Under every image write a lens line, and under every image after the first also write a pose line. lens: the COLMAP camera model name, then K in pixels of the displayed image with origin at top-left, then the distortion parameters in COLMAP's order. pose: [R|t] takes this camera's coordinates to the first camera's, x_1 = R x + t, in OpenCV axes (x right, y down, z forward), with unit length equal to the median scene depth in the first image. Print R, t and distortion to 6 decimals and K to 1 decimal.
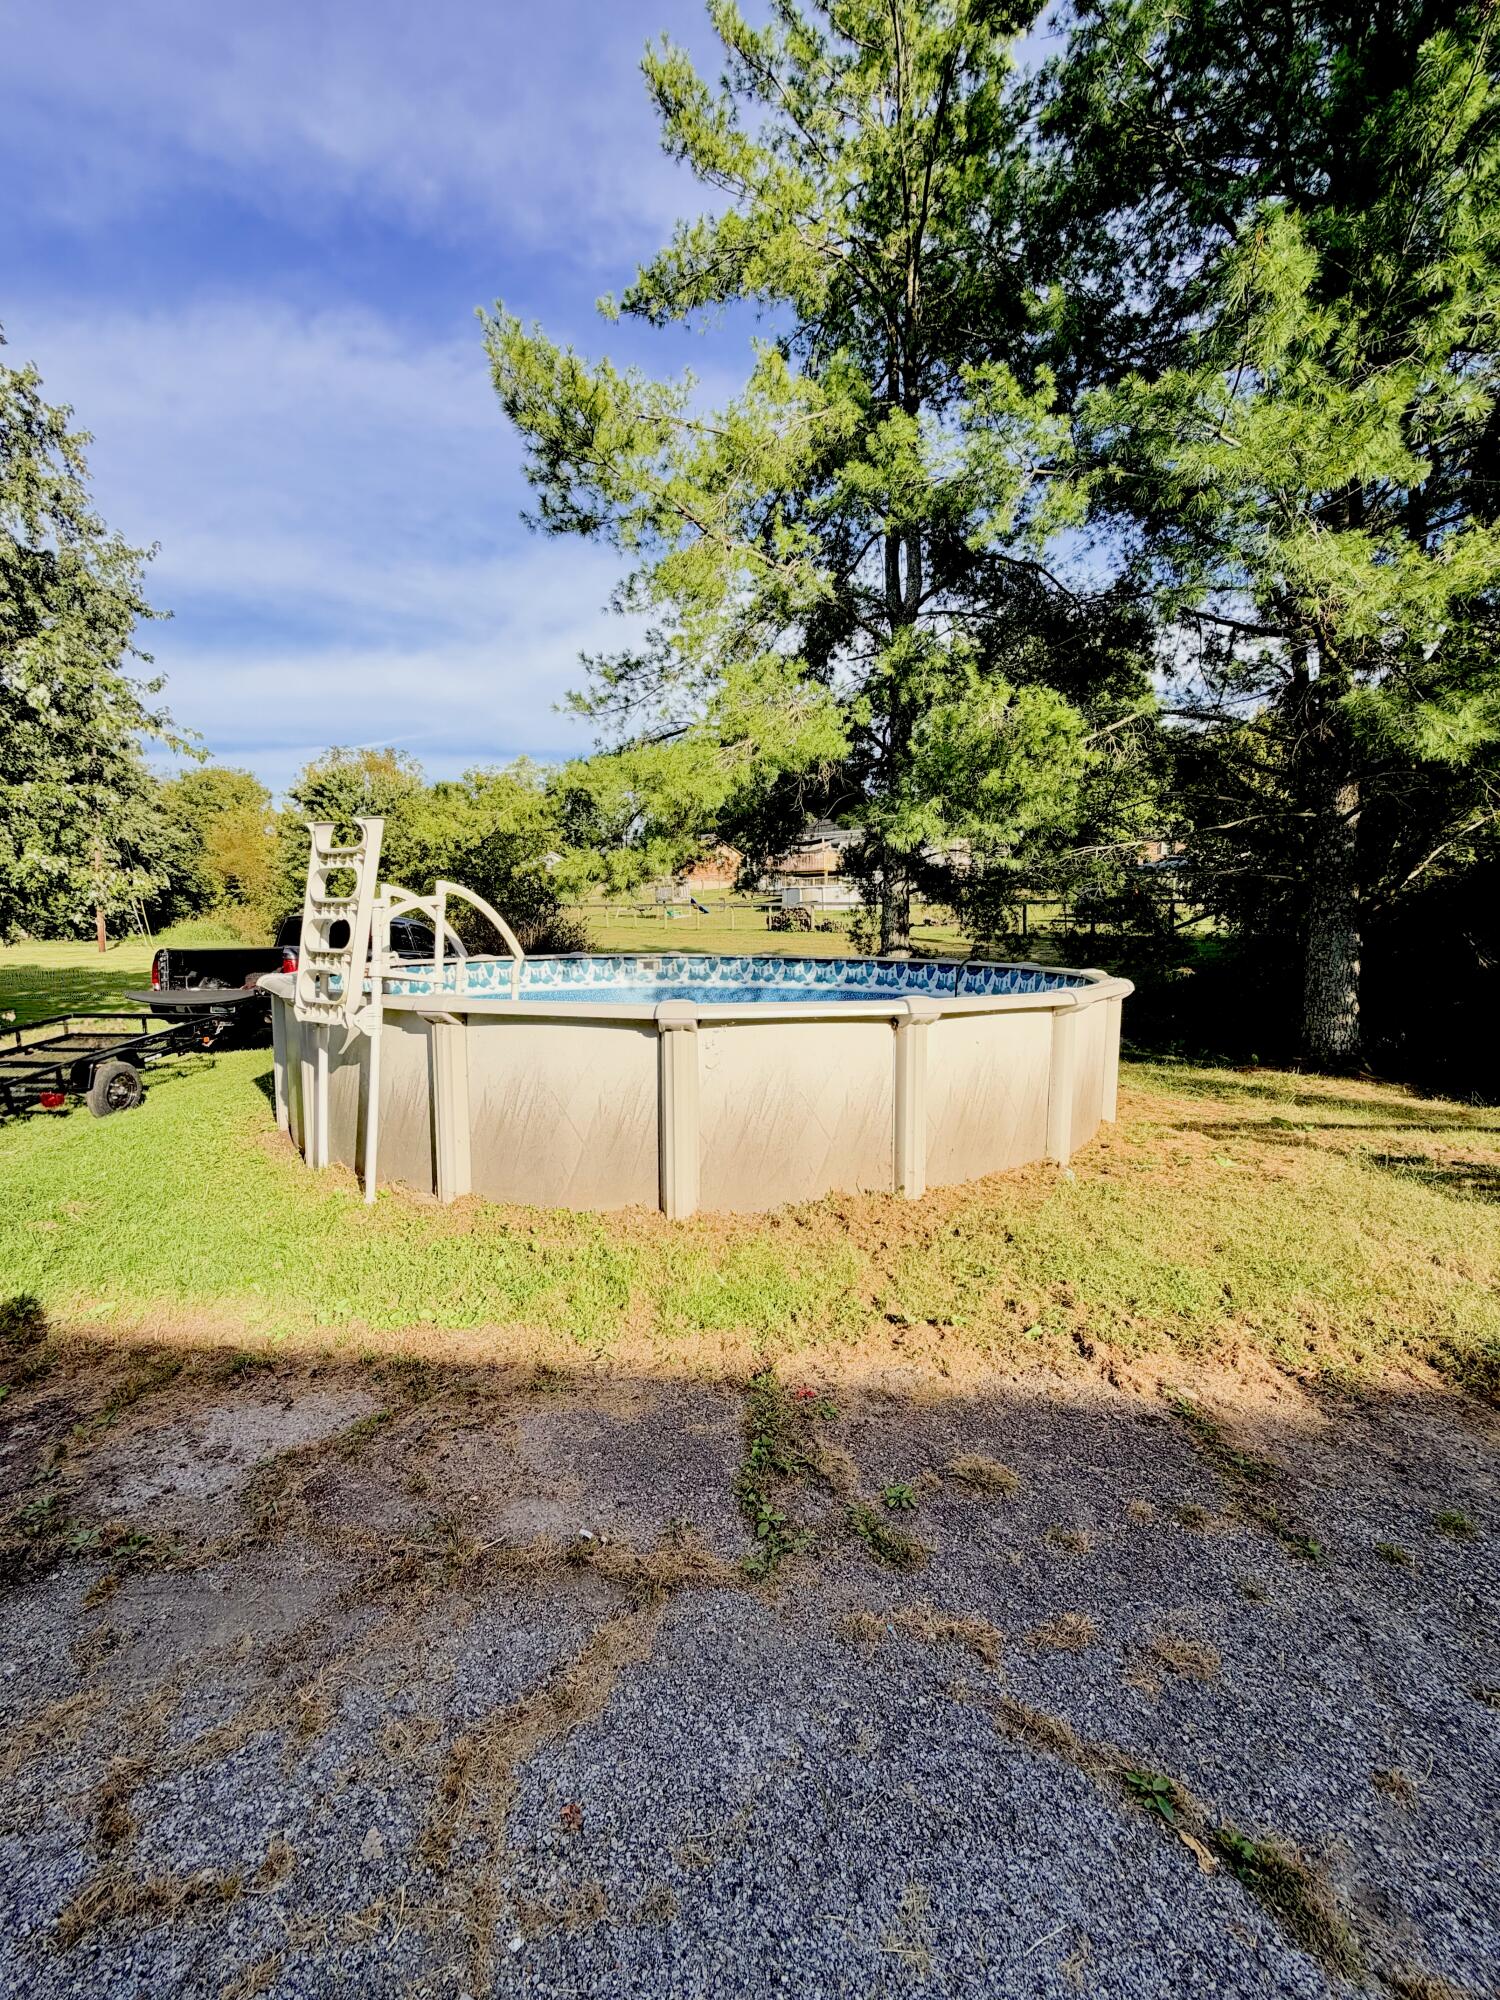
lens RADIAL K [[799.3, 0, 749.6], [0, 799.3, 991.7], [0, 0, 1]] dist [-0.003811, -0.000123]
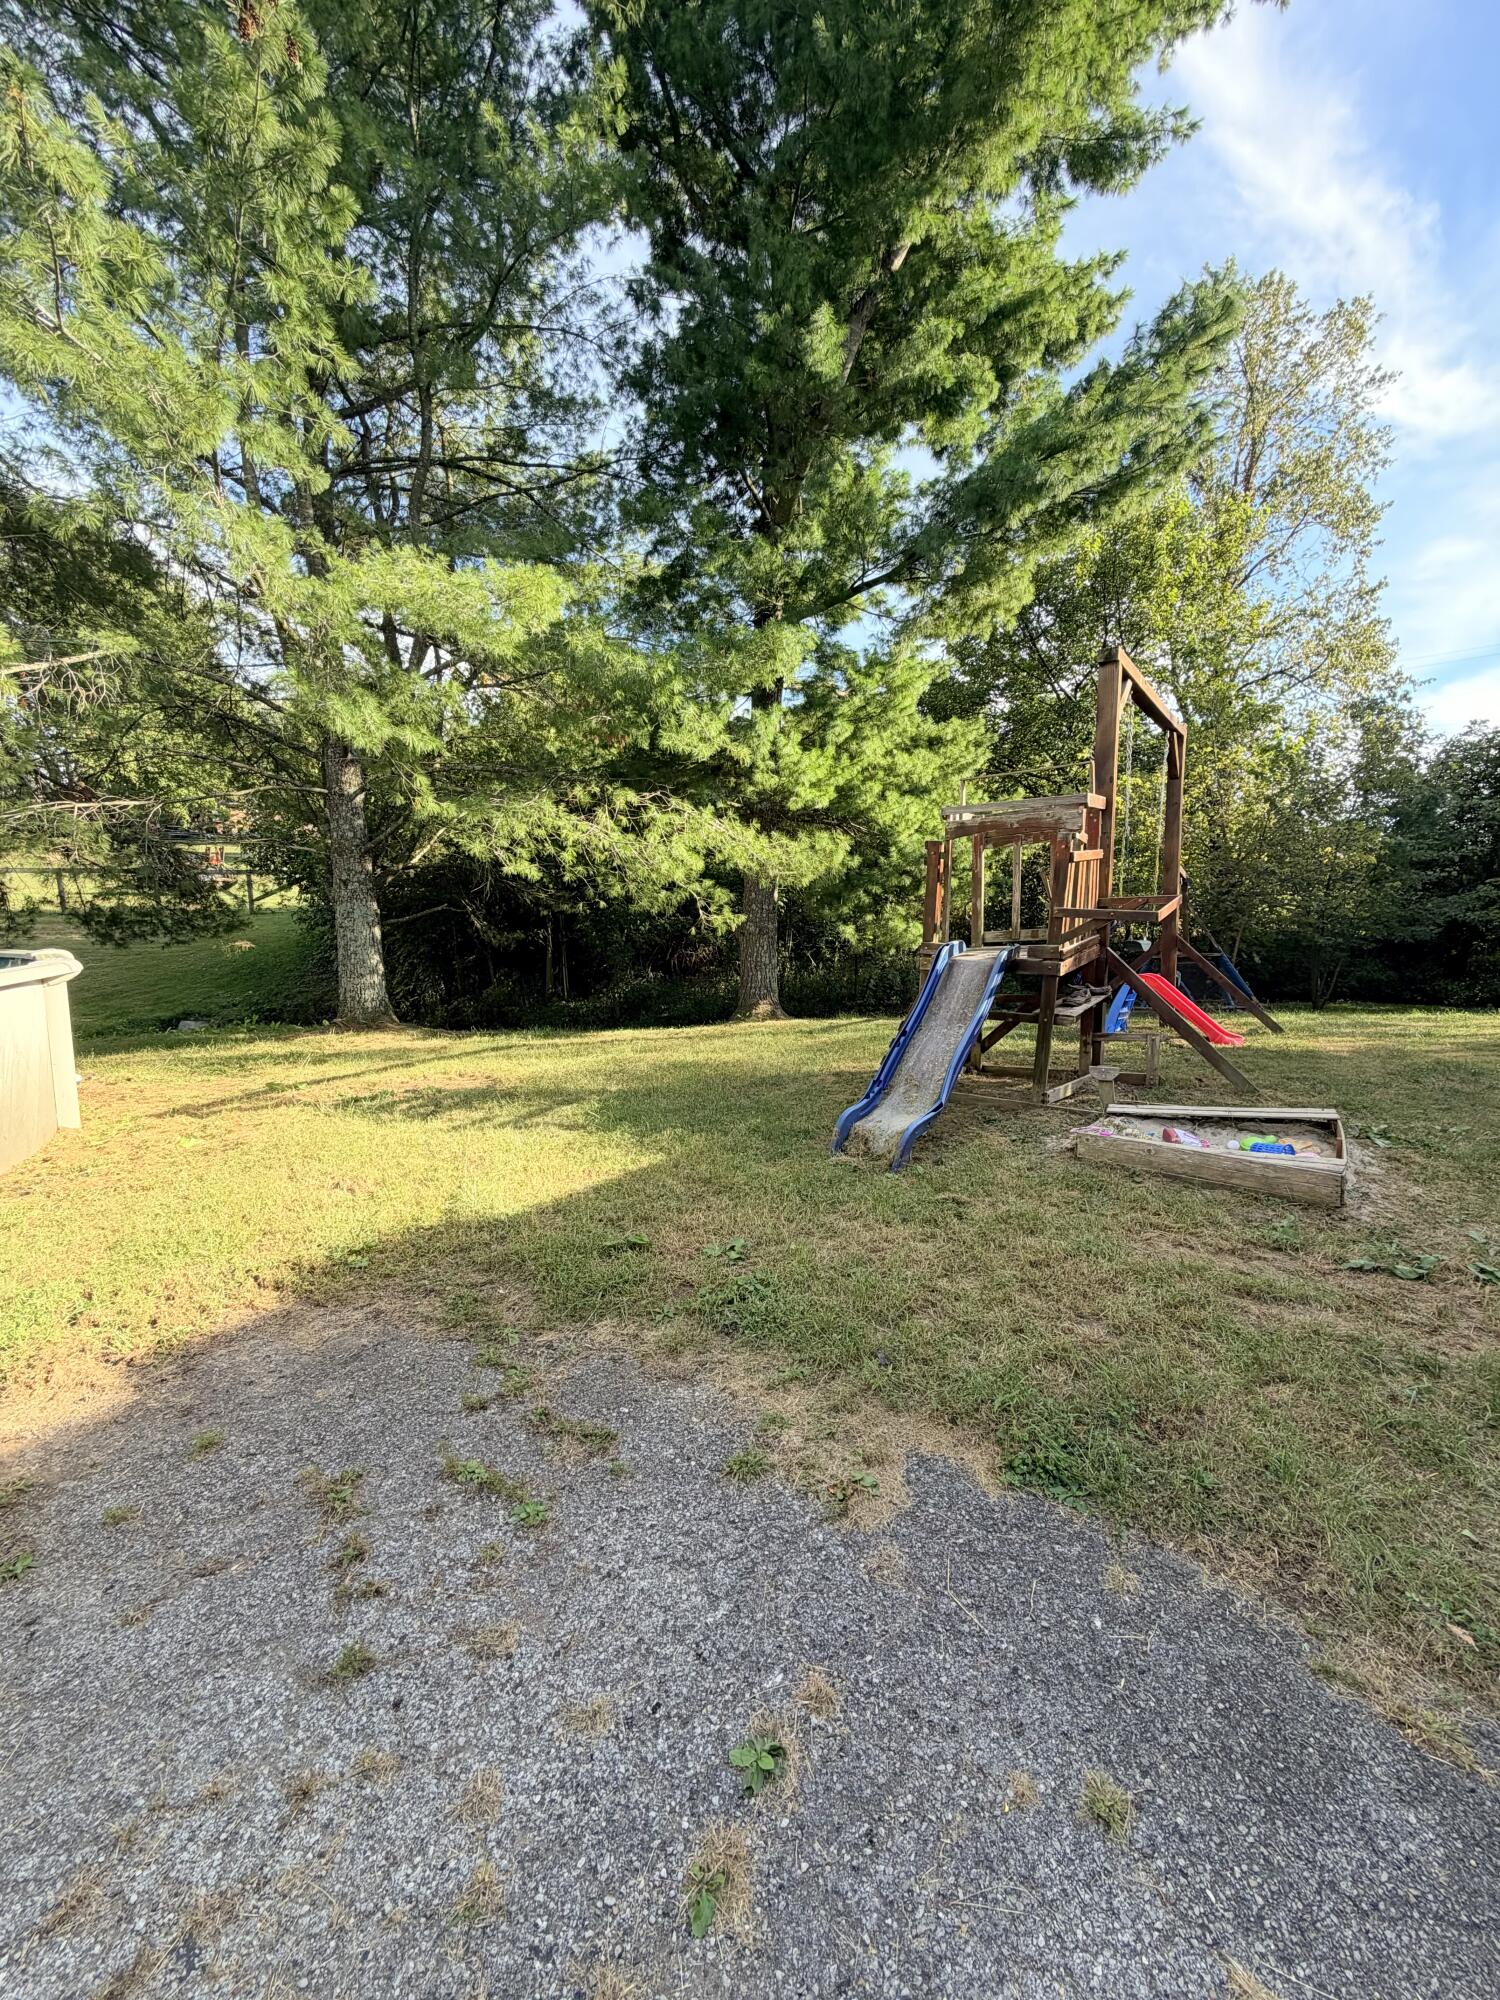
lens RADIAL K [[799.3, 0, 751.4], [0, 799.3, 995.1], [0, 0, 1]] dist [-0.003811, -0.000123]
pose [[0.507508, -0.111859, 0.854355, 0.101244], [0.077615, 0.993441, 0.083964, 0.007145], [-0.858144, 0.023698, 0.512862, -0.051749]]
